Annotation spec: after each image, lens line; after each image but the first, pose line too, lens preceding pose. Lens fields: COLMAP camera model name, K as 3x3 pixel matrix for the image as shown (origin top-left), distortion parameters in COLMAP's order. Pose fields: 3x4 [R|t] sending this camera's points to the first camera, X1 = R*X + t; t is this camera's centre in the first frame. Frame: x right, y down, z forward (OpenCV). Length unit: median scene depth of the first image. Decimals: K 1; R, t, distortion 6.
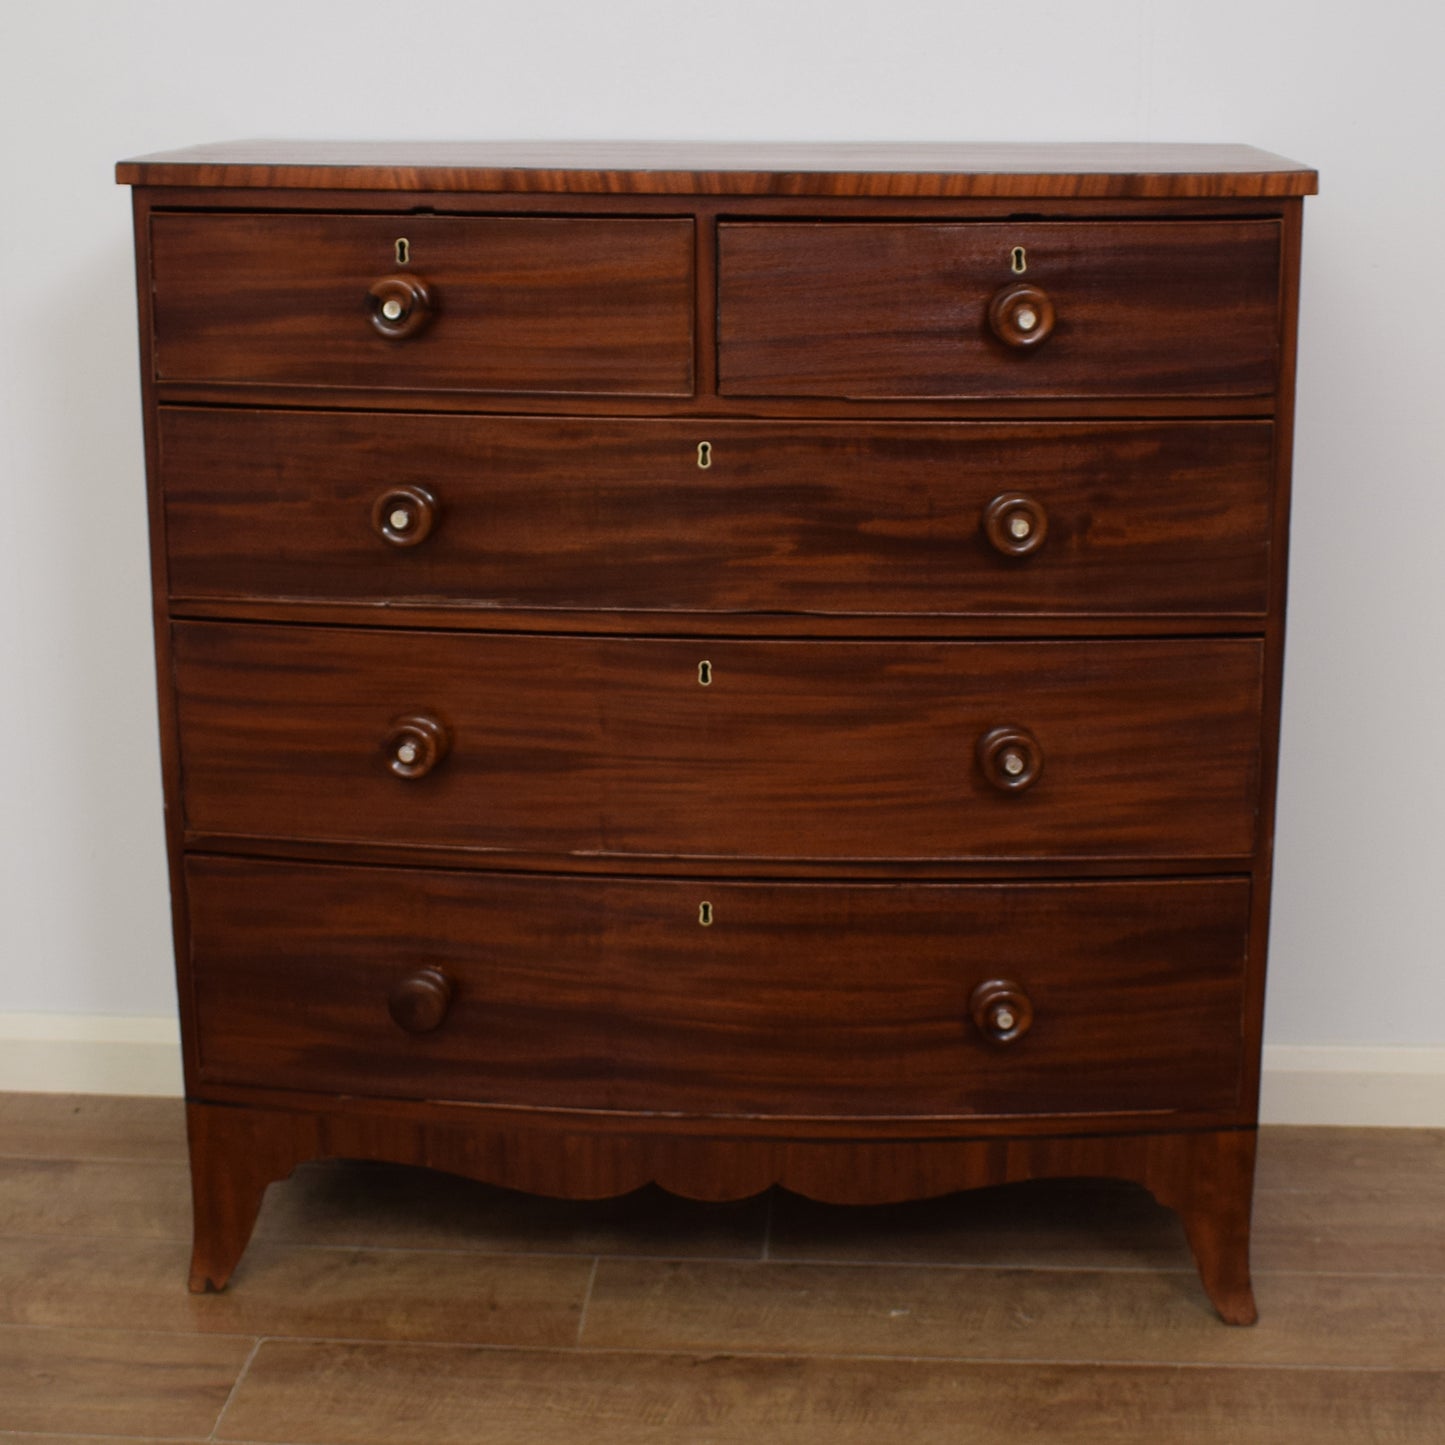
lens RADIAL K [[2666.4, 0, 723.3], [0, 2666.4, 717.9], [0, 0, 1]] dist [-0.107995, 0.012695]
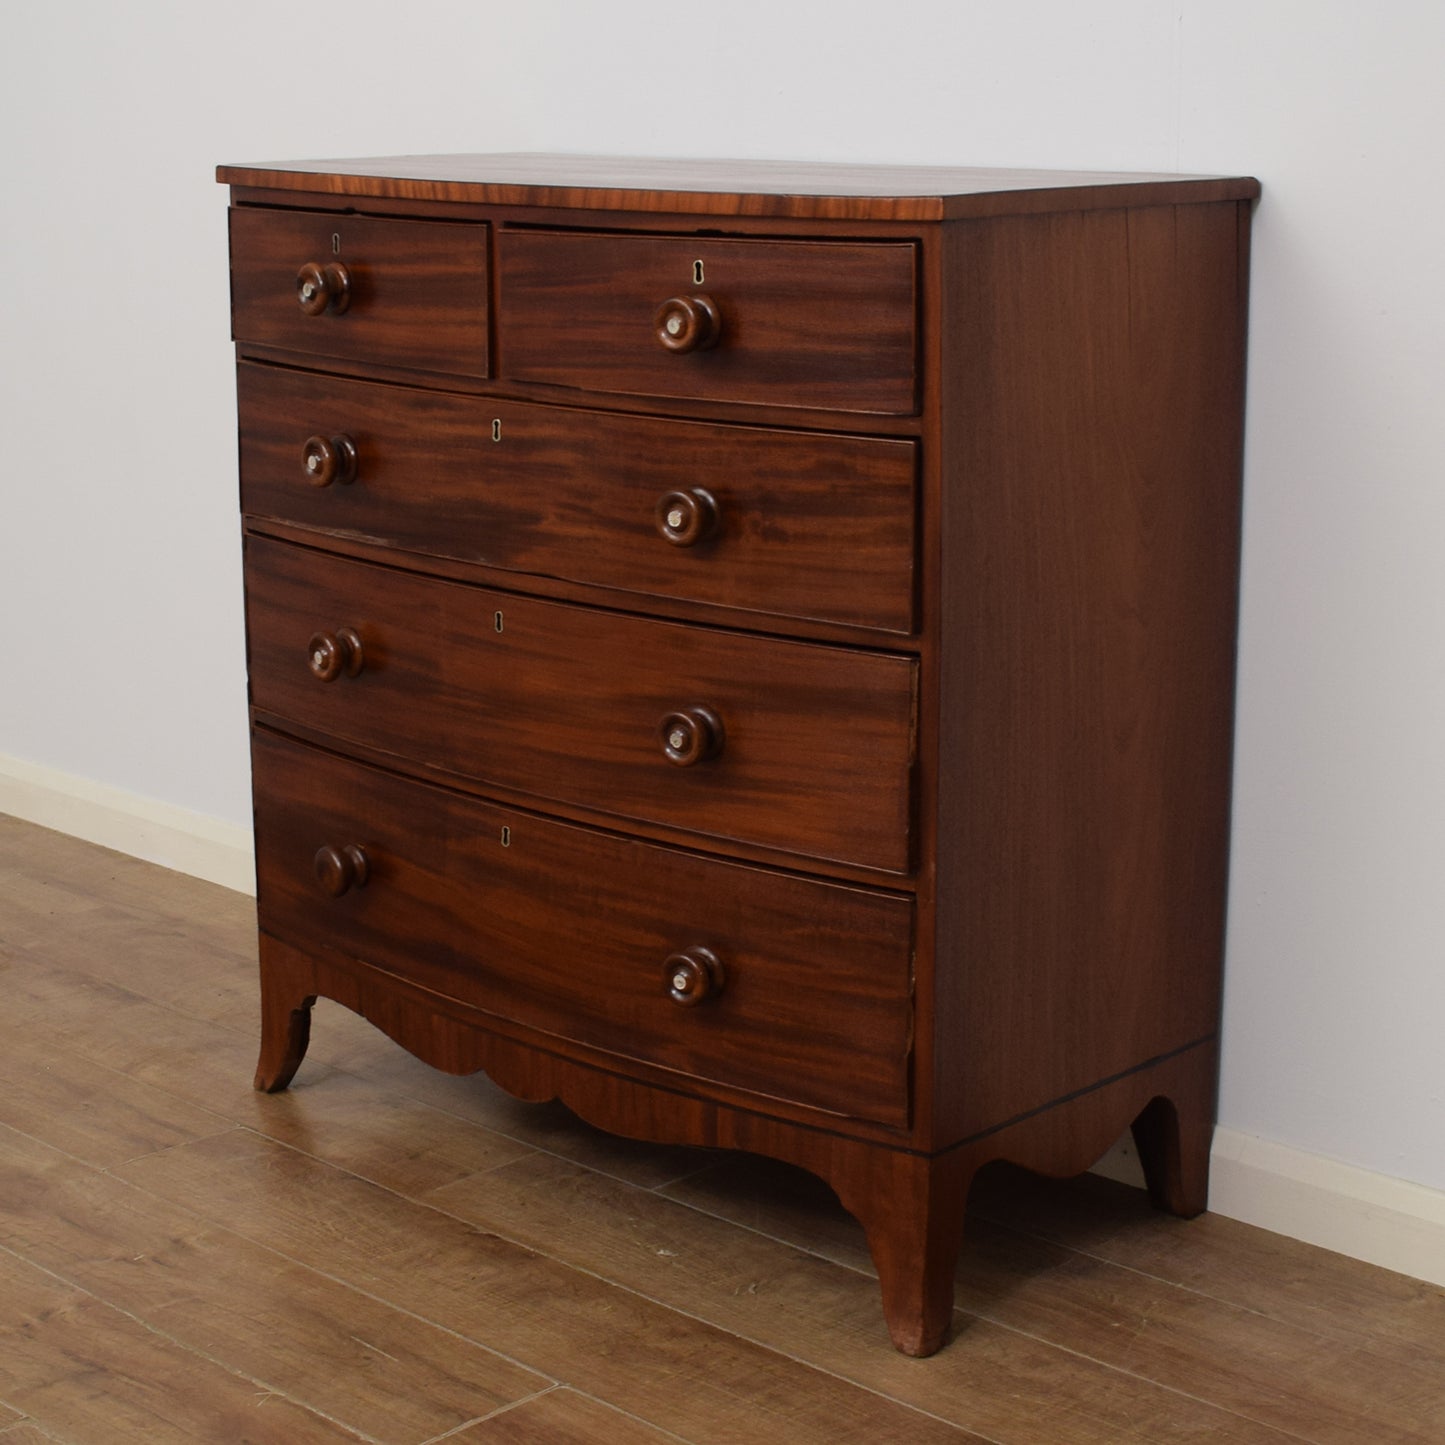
lens RADIAL K [[2820.6, 0, 669.2], [0, 2820.6, 724.8], [0, 0, 1]] dist [-0.082060, -0.204320]
pose [[0.752003, 0.147493, -0.642446, 0.807356], [-0.164834, 0.985757, 0.033367, -0.024790], [0.638217, 0.080805, 0.765604, 0.121811]]
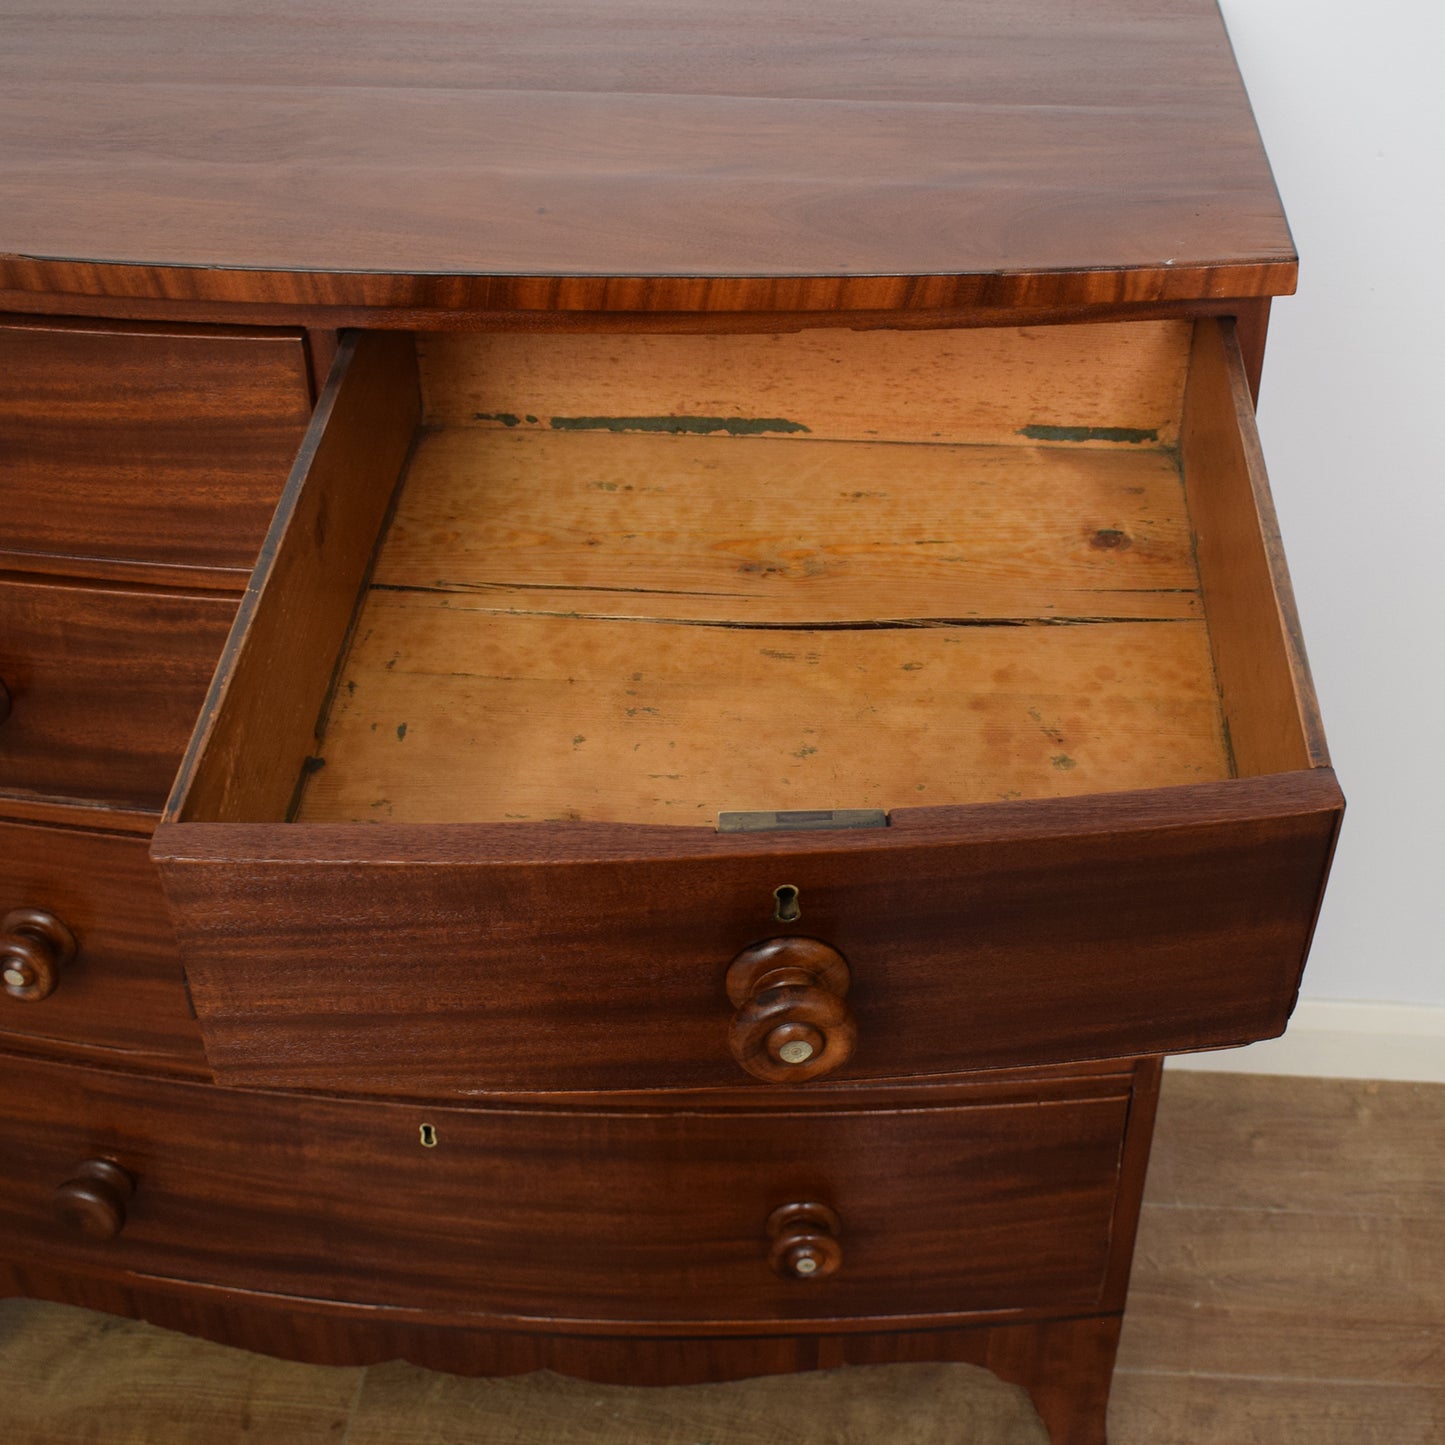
lens RADIAL K [[2120.5, 0, 777.6], [0, 2120.5, 704.4], [0, 0, 1]] dist [-0.088028, -0.021094]
pose [[0.999874, 0.011186, -0.011235, 0.101764], [-0.006502, 0.935627, 0.352930, -0.264534], [0.014460, -0.352813, 0.935582, 0.464075]]
